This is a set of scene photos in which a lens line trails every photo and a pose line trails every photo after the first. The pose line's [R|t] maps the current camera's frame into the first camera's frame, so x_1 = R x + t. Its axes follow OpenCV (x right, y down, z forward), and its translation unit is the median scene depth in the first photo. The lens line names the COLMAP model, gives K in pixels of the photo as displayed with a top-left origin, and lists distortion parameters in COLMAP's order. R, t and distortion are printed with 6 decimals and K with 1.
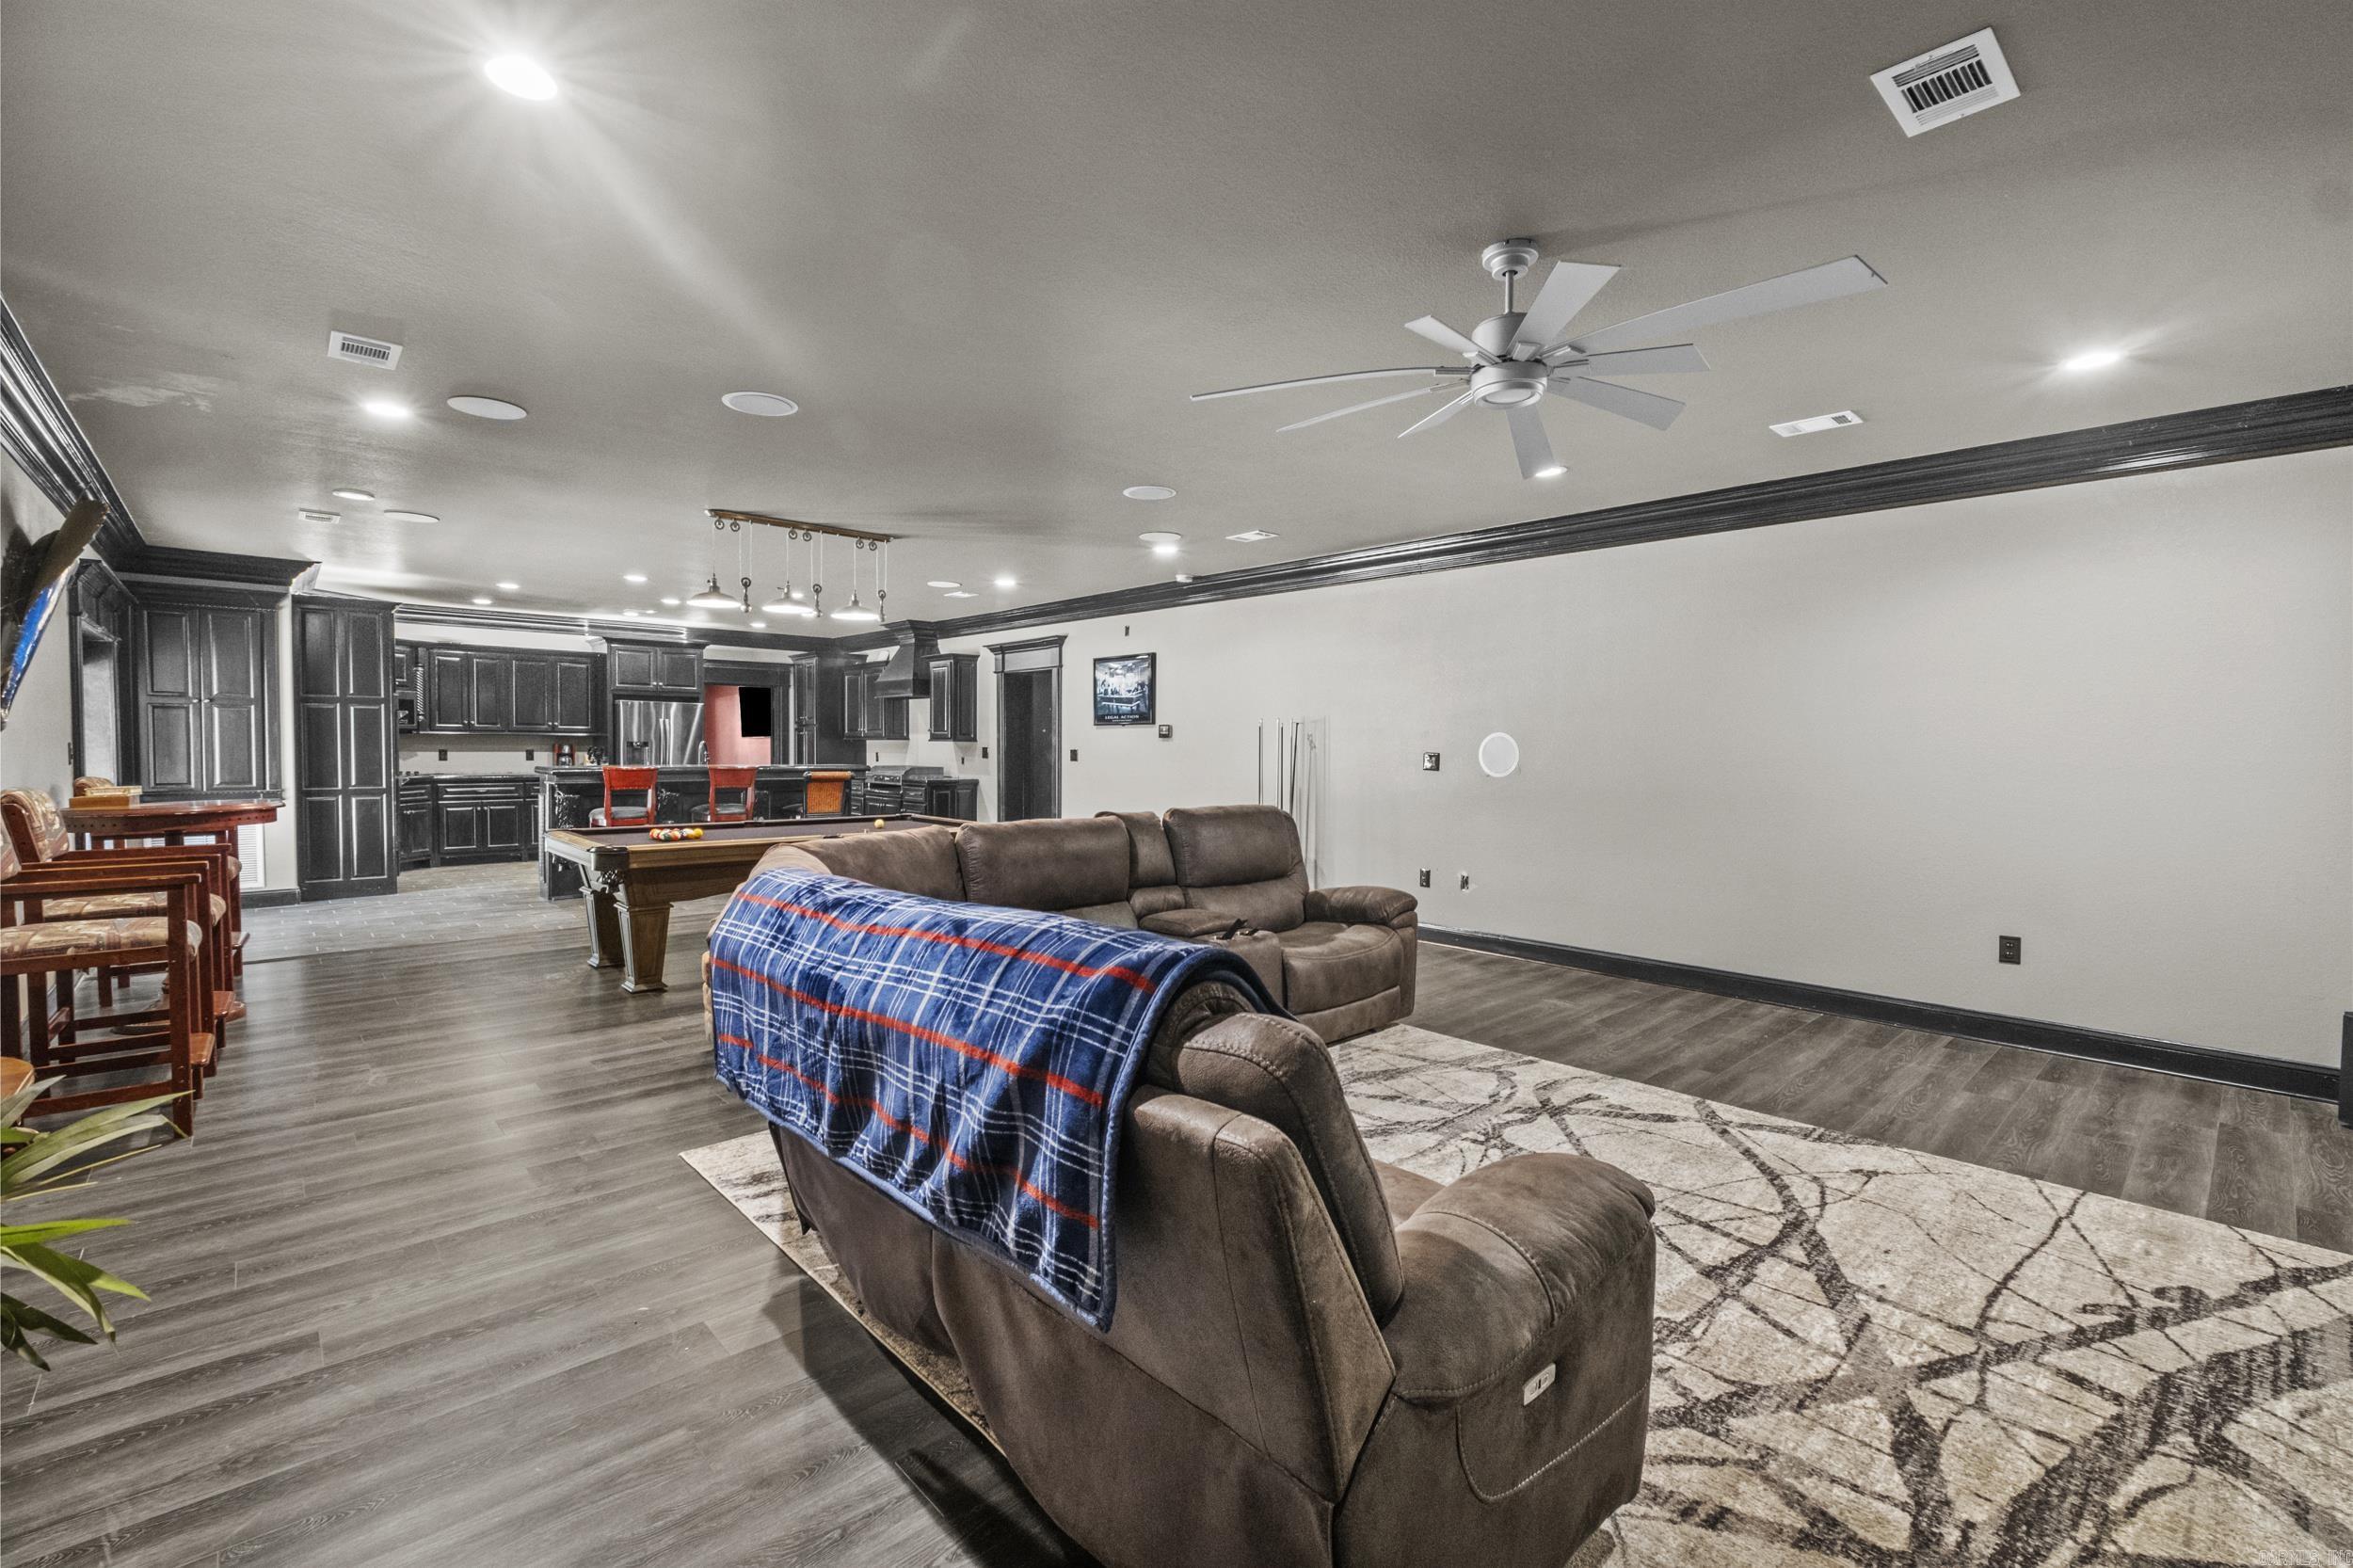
lens RADIAL K [[1022.2, 0, 1167.8], [0, 1022.2, 780.3], [0, 0, 1]] dist [-0.004578, -0.000386]
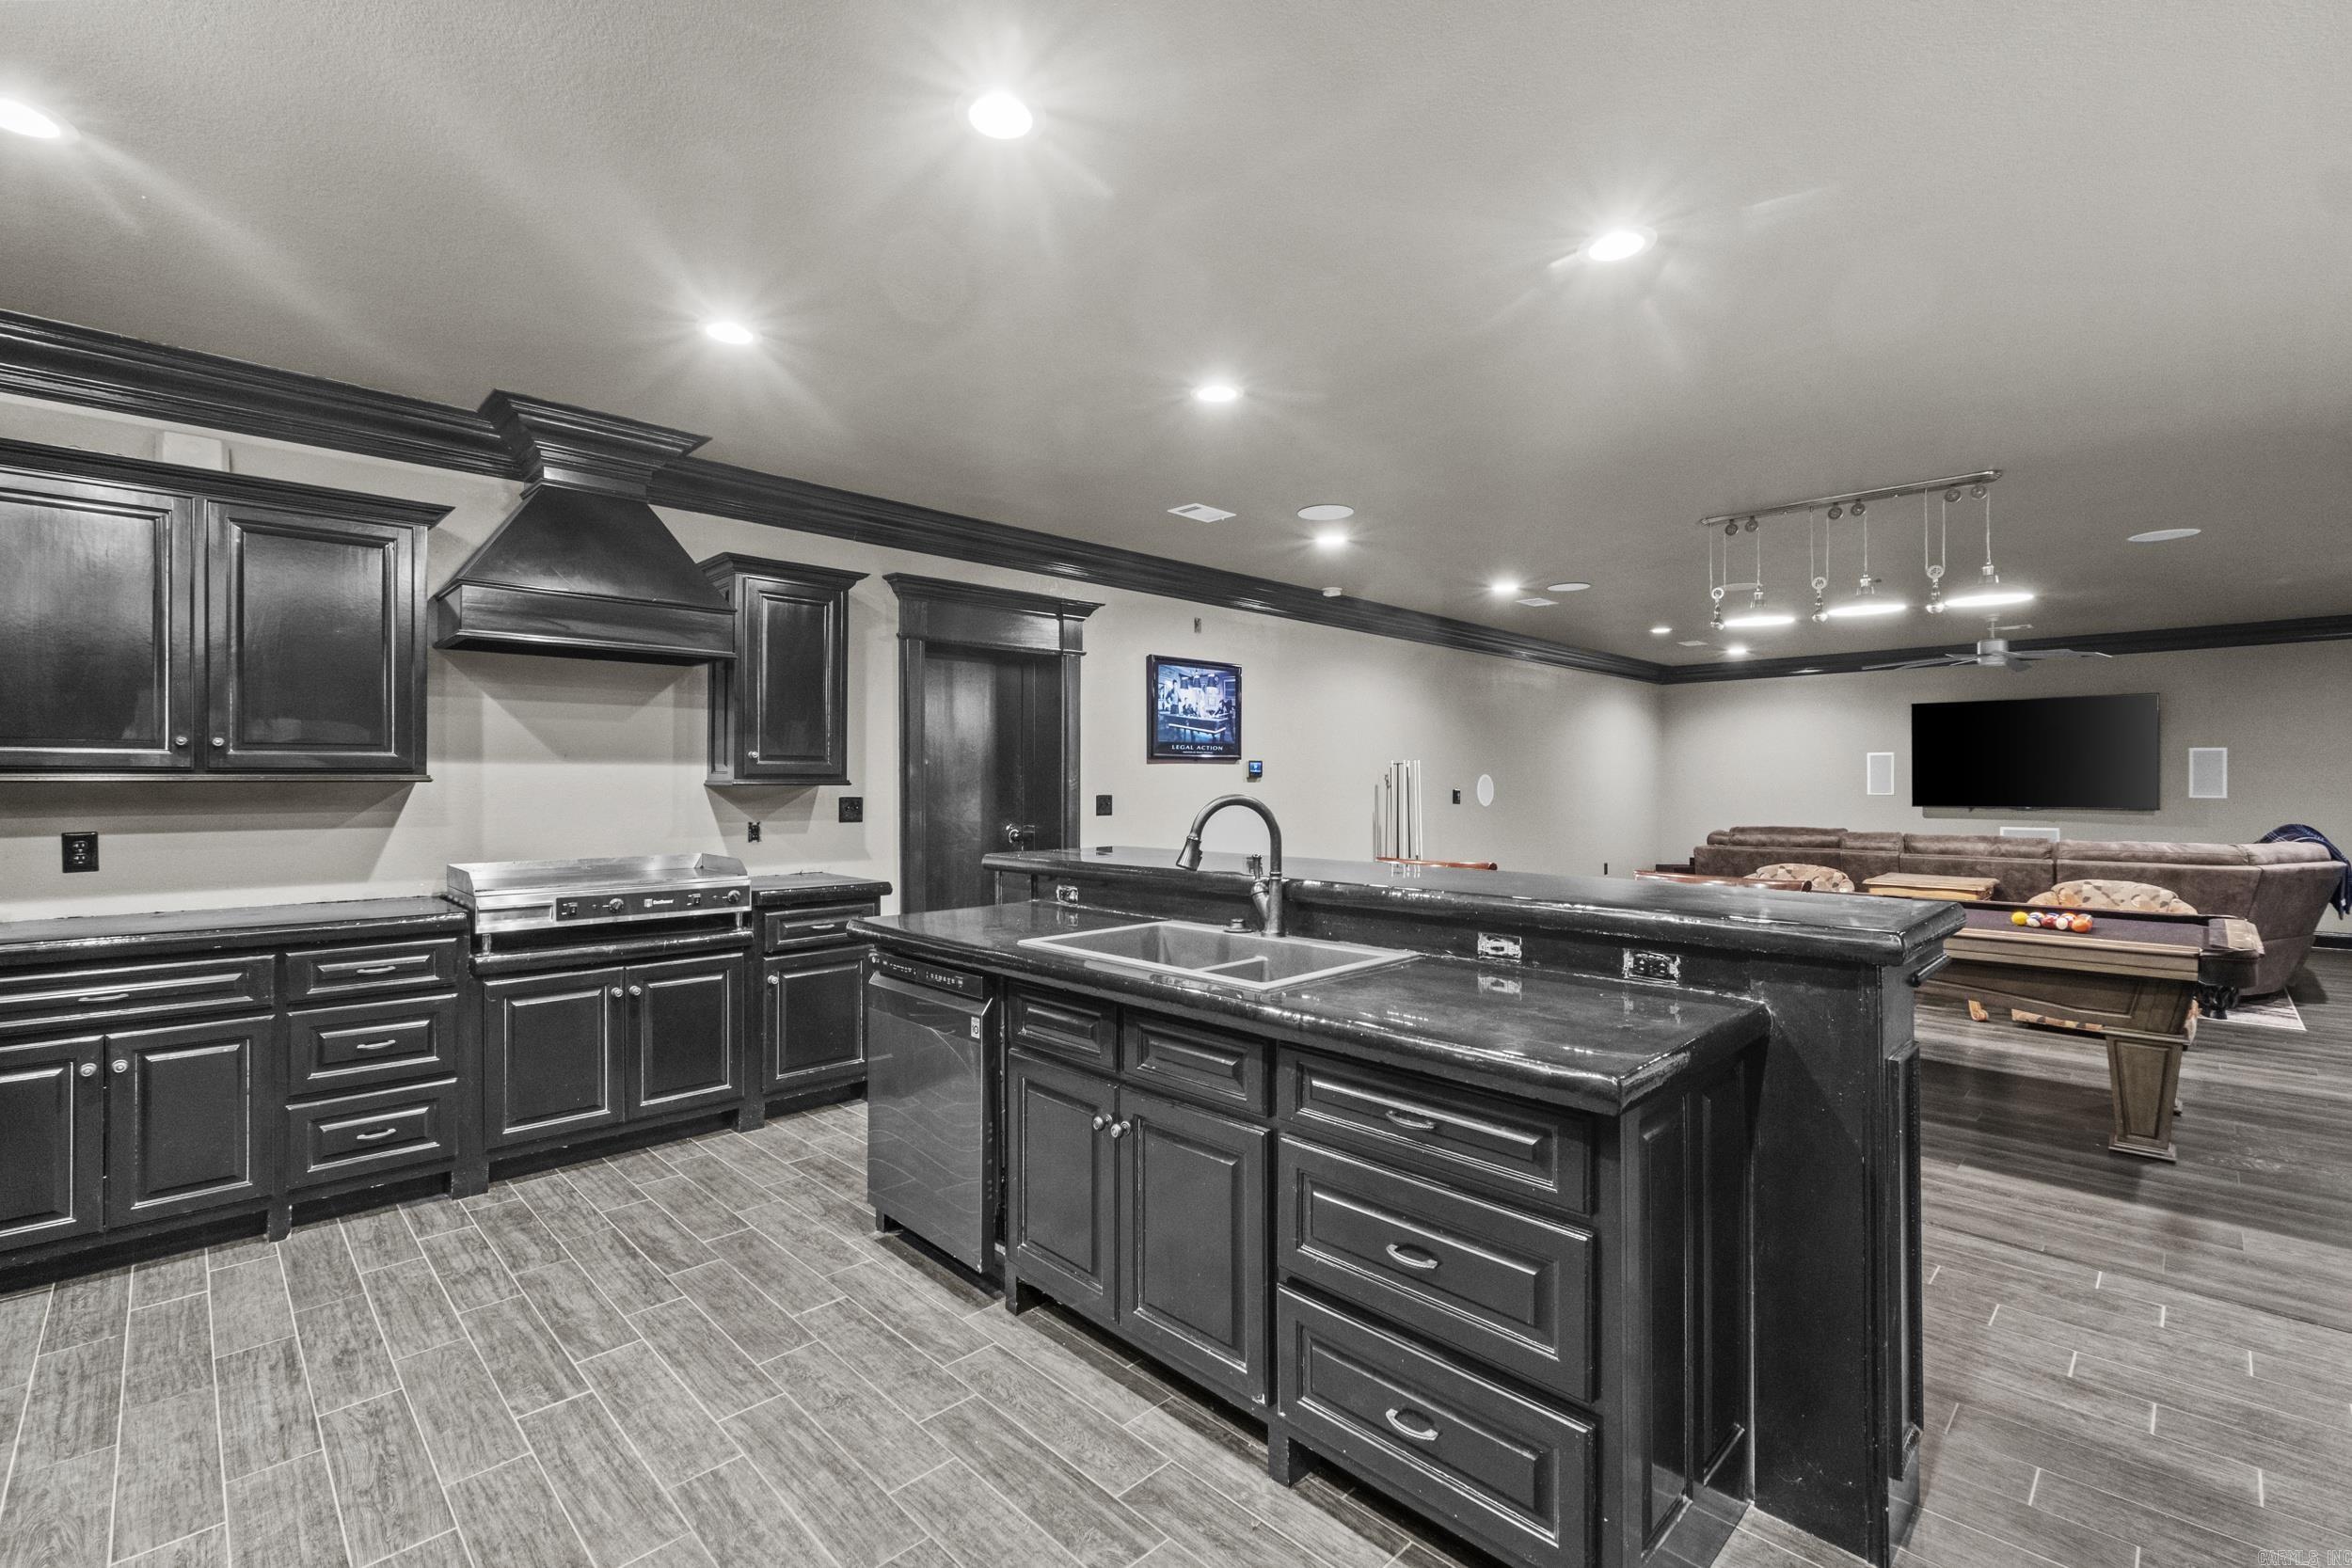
lens RADIAL K [[1021.7, 0, 1186.7], [0, 1021.7, 779.7], [0, 0, 1]] dist [-0.004578, -0.000386]
pose [[-0.046483, -0.006947, 0.998895, -0.753715], [0.033342, 0.999408, 0.008502, -0.046984], [-0.998362, 0.033700, -0.046224, 1.056108]]
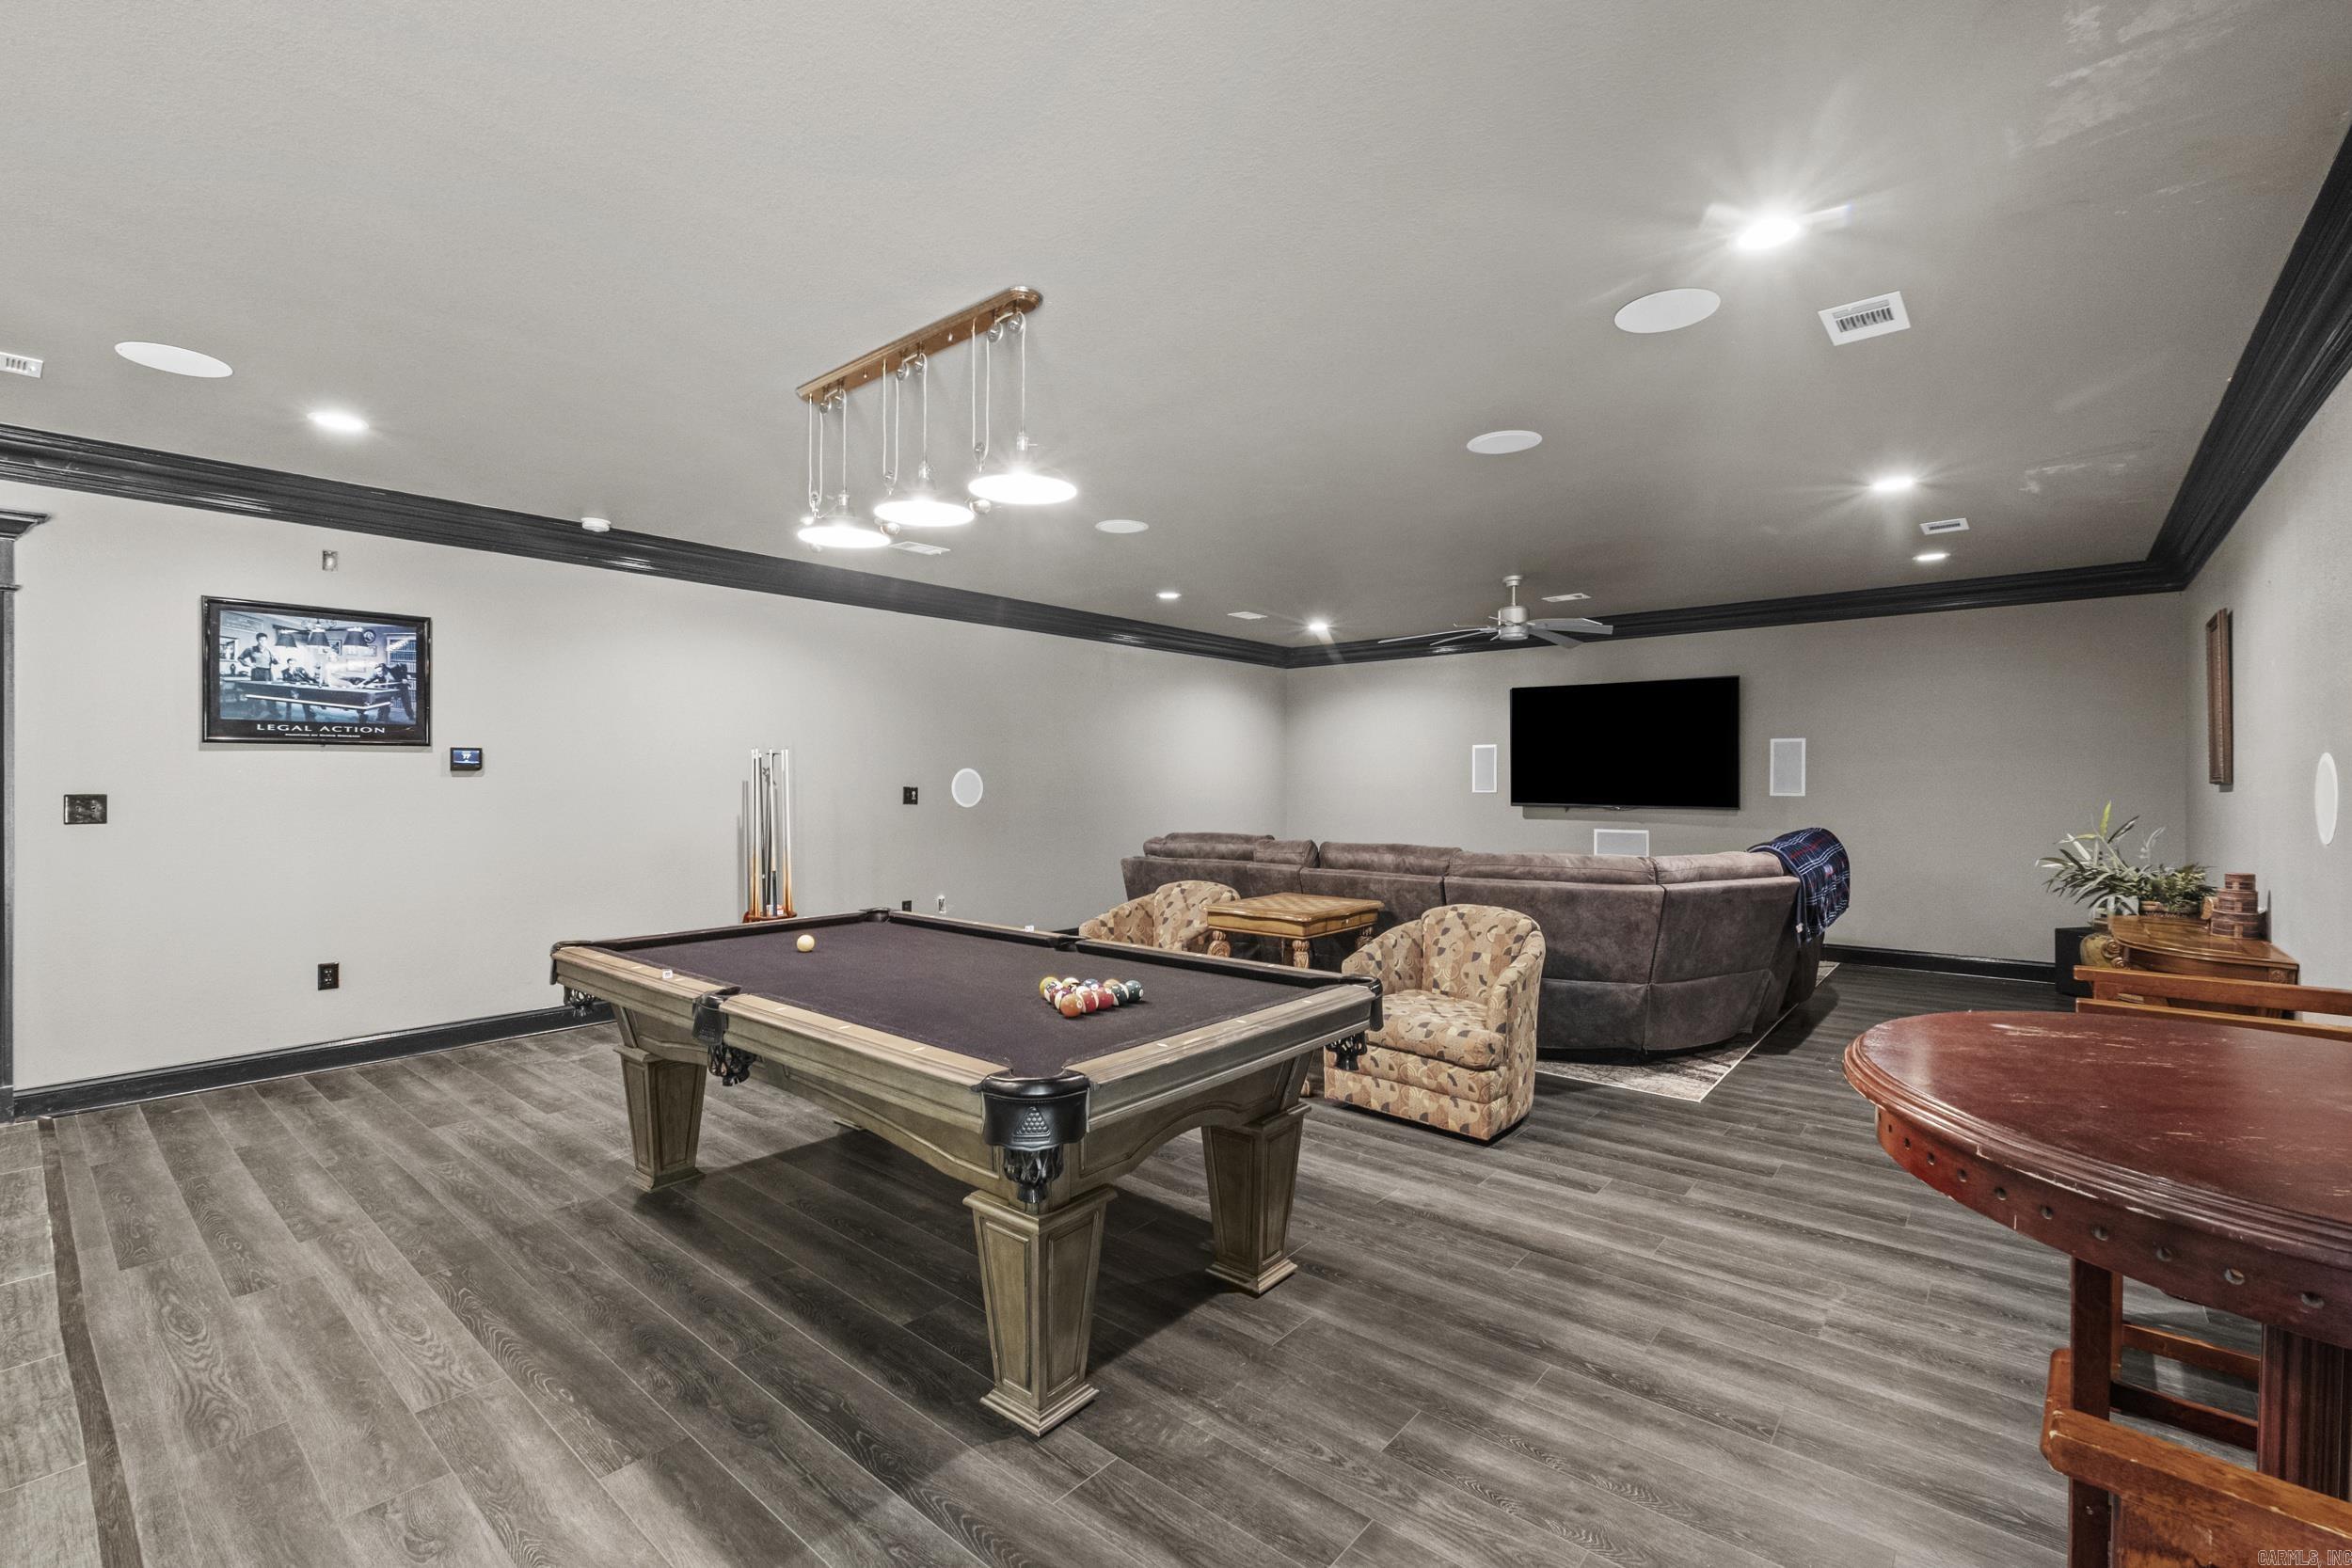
lens RADIAL K [[1021.7, 0, 1169.6], [0, 1021.7, 784.0], [0, 0, 1]] dist [-0.004578, -0.000386]
pose [[-0.130510, -0.012975, 0.991362, -0.607072], [0.032585, 0.999318, 0.017369, -0.030340], [-0.990911, 0.034571, -0.129998, 0.661890]]
